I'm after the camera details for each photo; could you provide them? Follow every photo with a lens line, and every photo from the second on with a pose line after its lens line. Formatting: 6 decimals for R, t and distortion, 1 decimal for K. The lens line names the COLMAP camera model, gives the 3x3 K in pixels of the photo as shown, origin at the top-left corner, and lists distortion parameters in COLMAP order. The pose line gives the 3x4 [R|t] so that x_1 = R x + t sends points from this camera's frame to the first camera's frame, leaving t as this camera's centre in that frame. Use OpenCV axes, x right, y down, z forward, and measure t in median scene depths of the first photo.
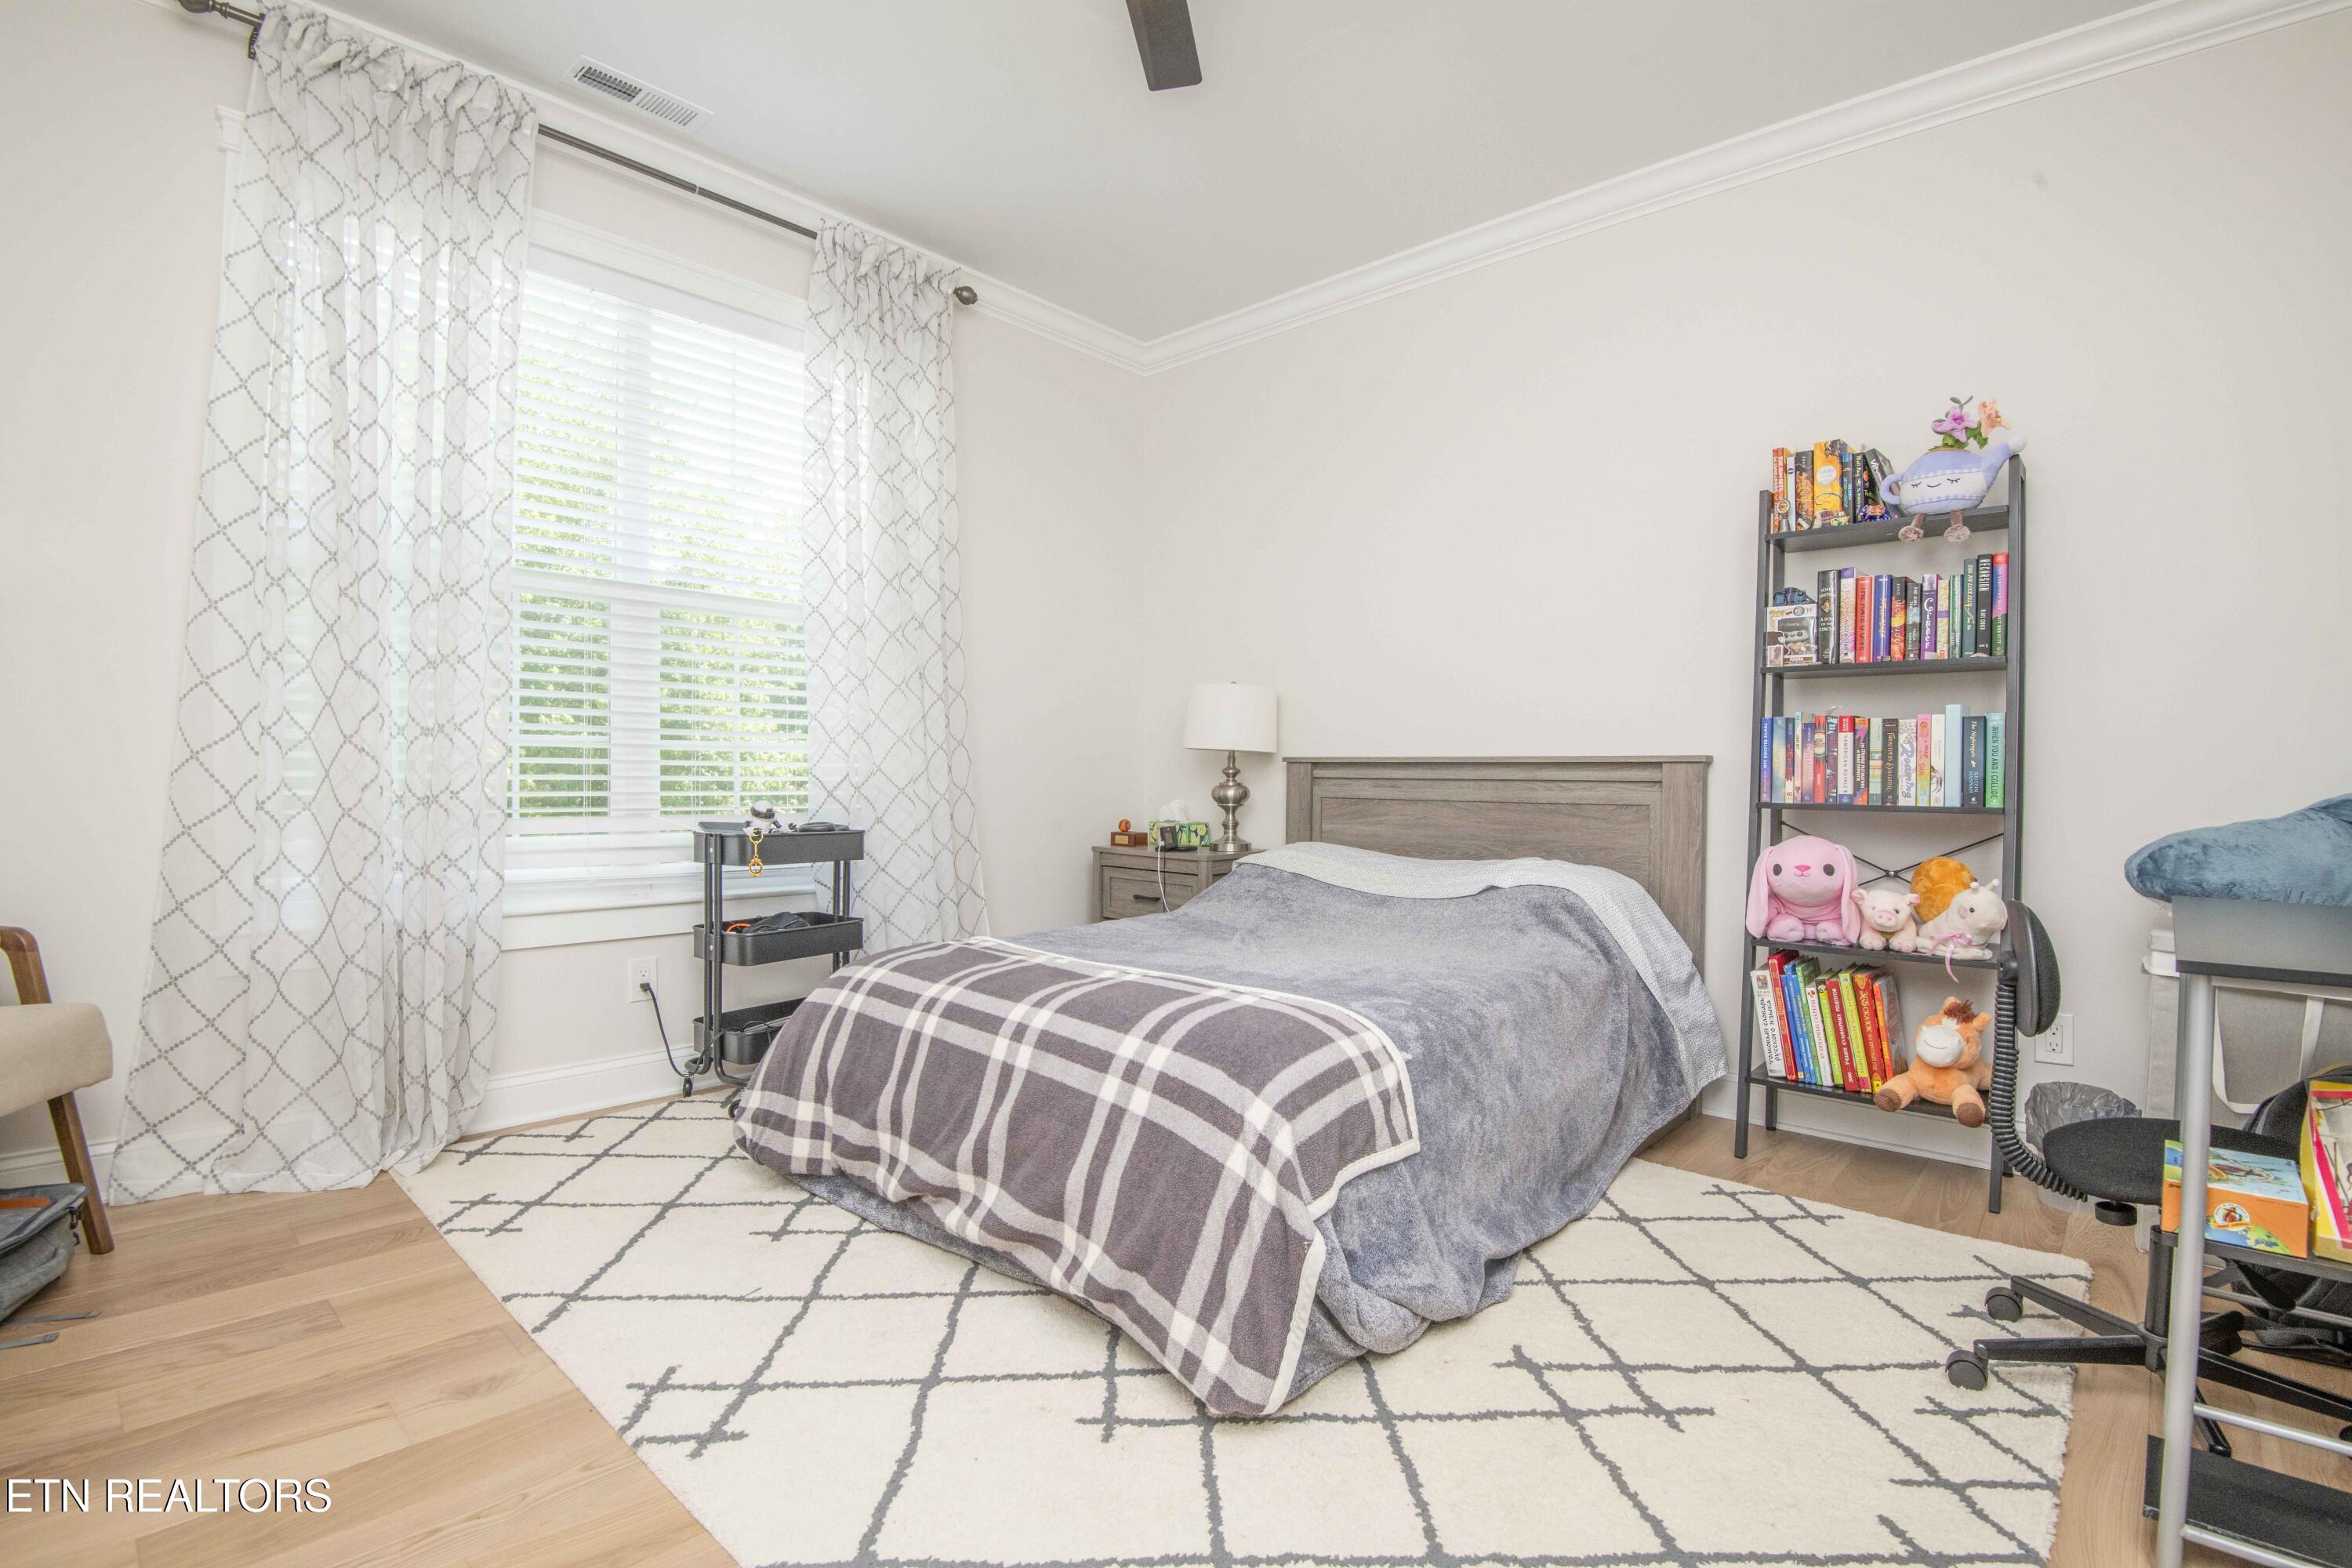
lens RADIAL K [[1088.5, 0, 1184.5], [0, 1088.5, 782.9], [0, 0, 1]] dist [-0.012616, -0.020138]
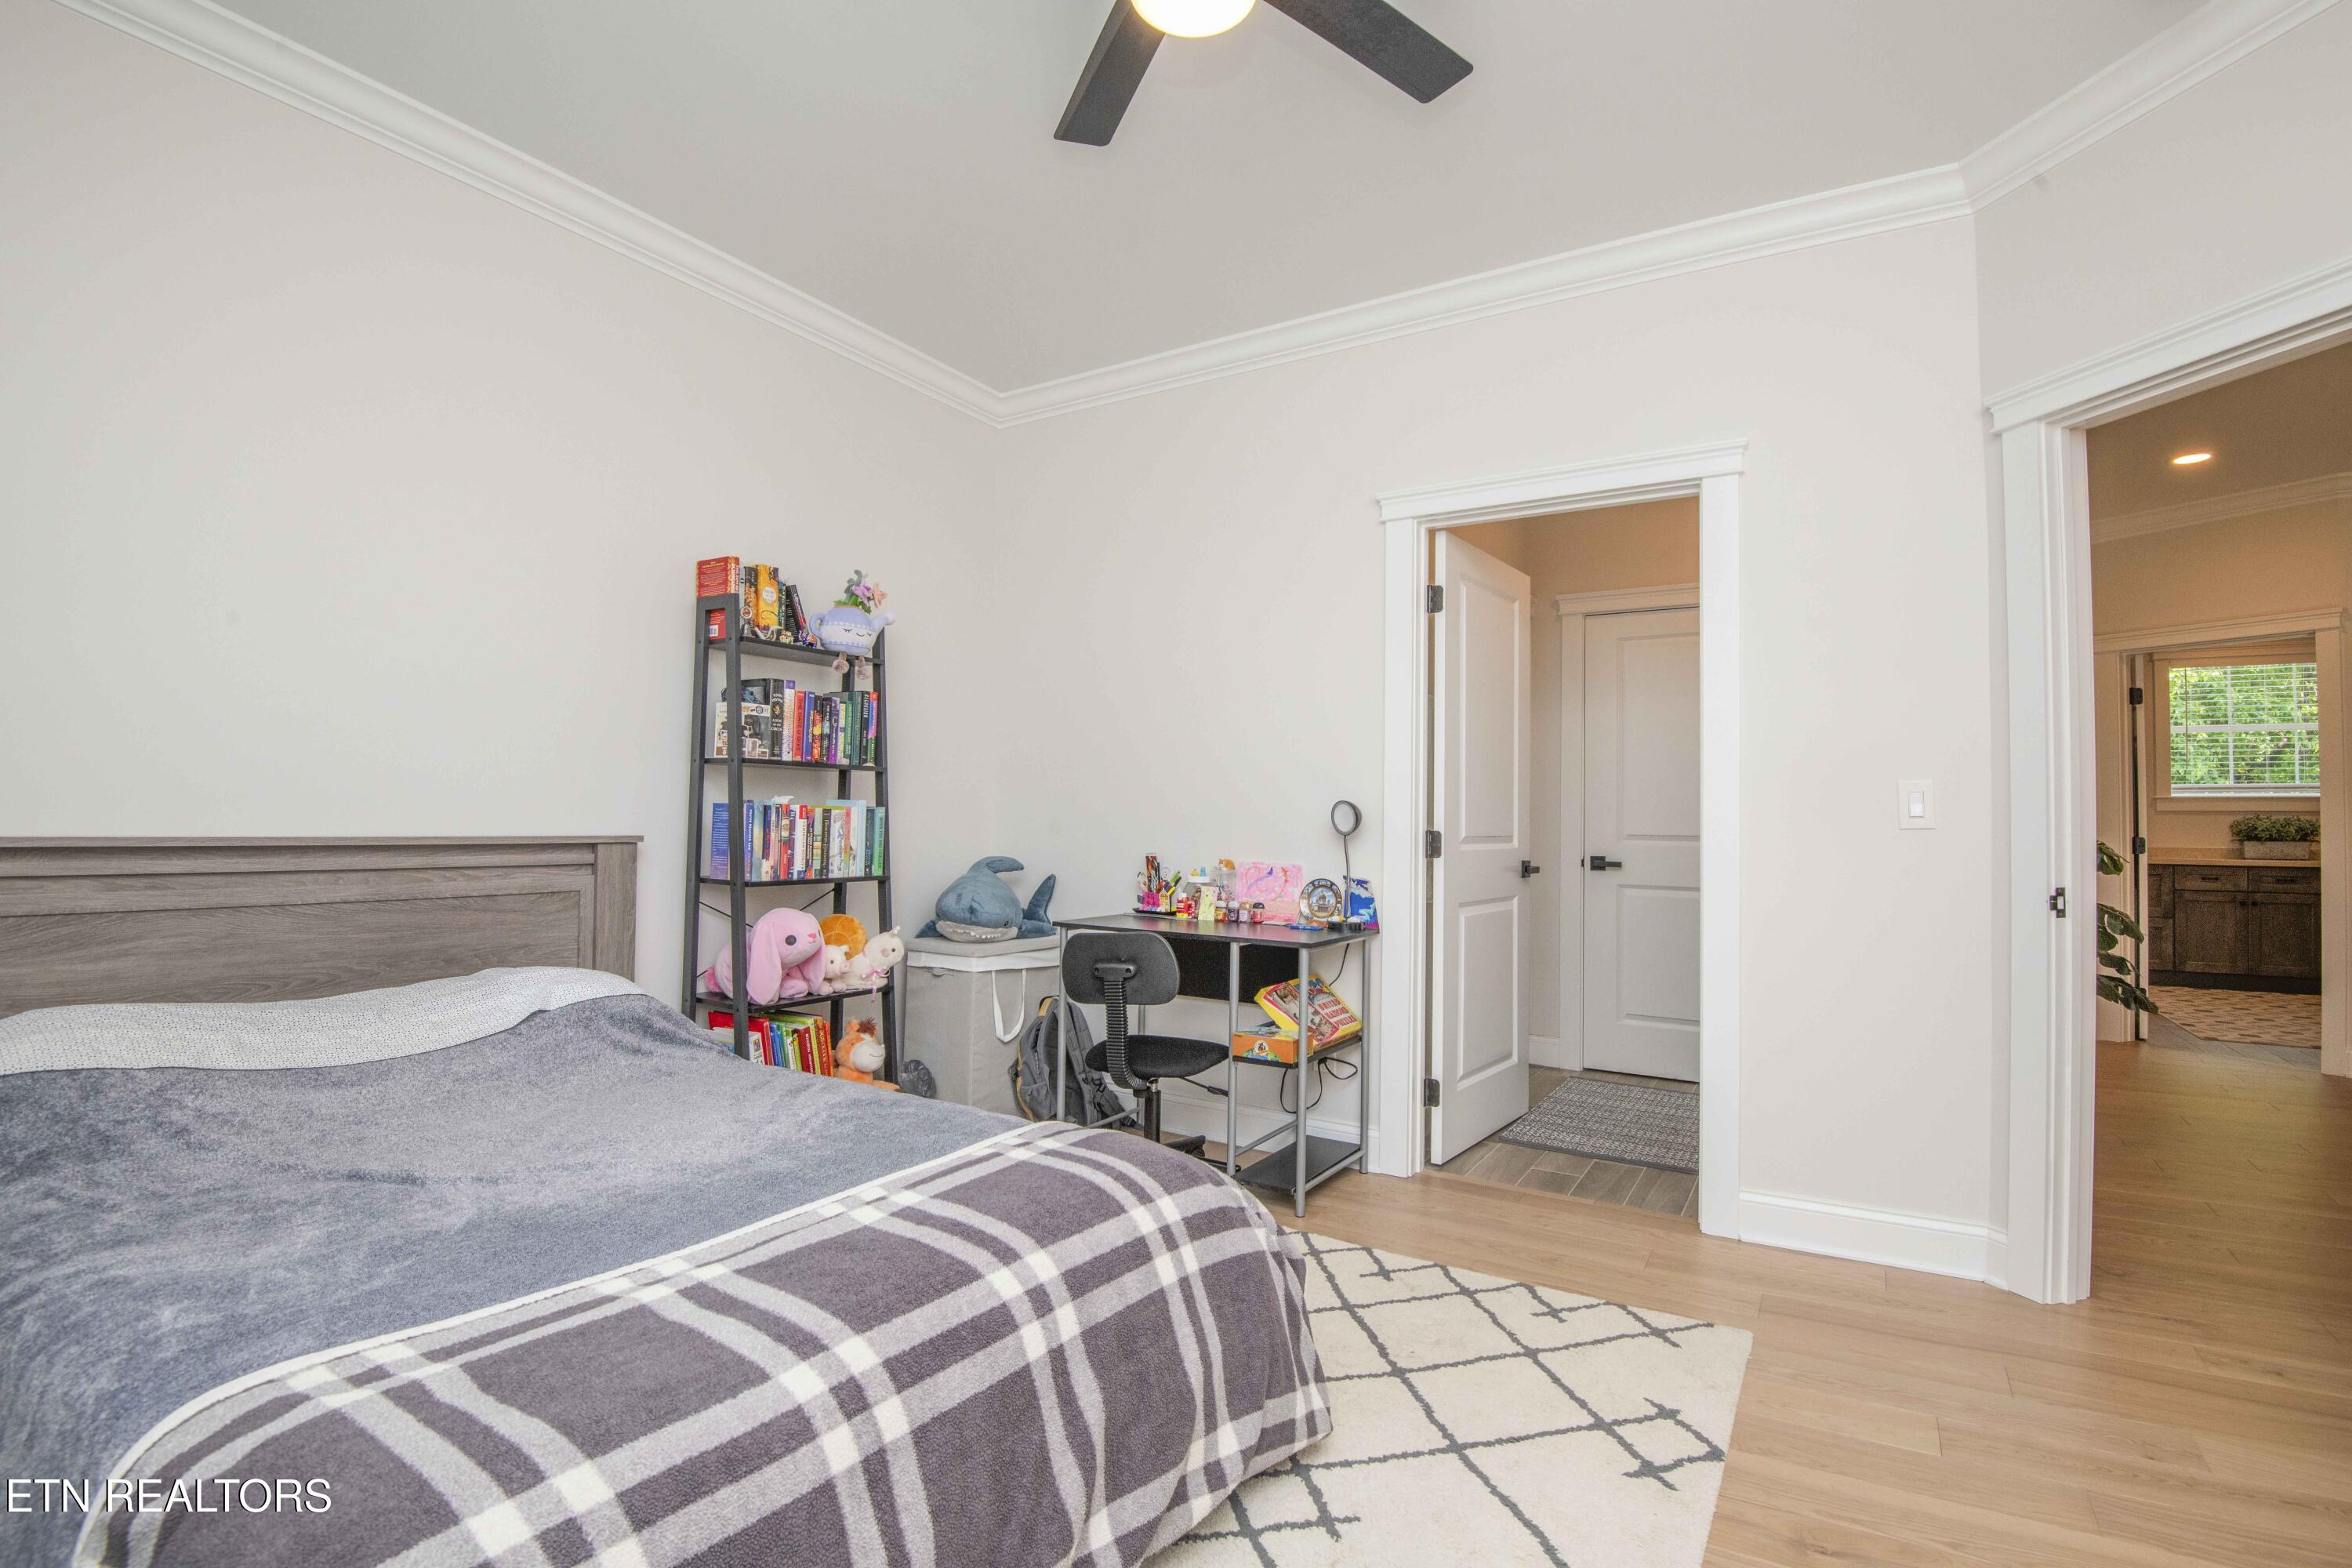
lens RADIAL K [[1088.5, 0, 1184.5], [0, 1088.5, 782.9], [0, 0, 1]] dist [-0.012616, -0.020138]
pose [[-0.157240, 0.019586, 0.987366, -0.628164], [-0.007130, 0.999755, -0.020968, -0.062661], [-0.987535, -0.010337, -0.157062, 0.747142]]
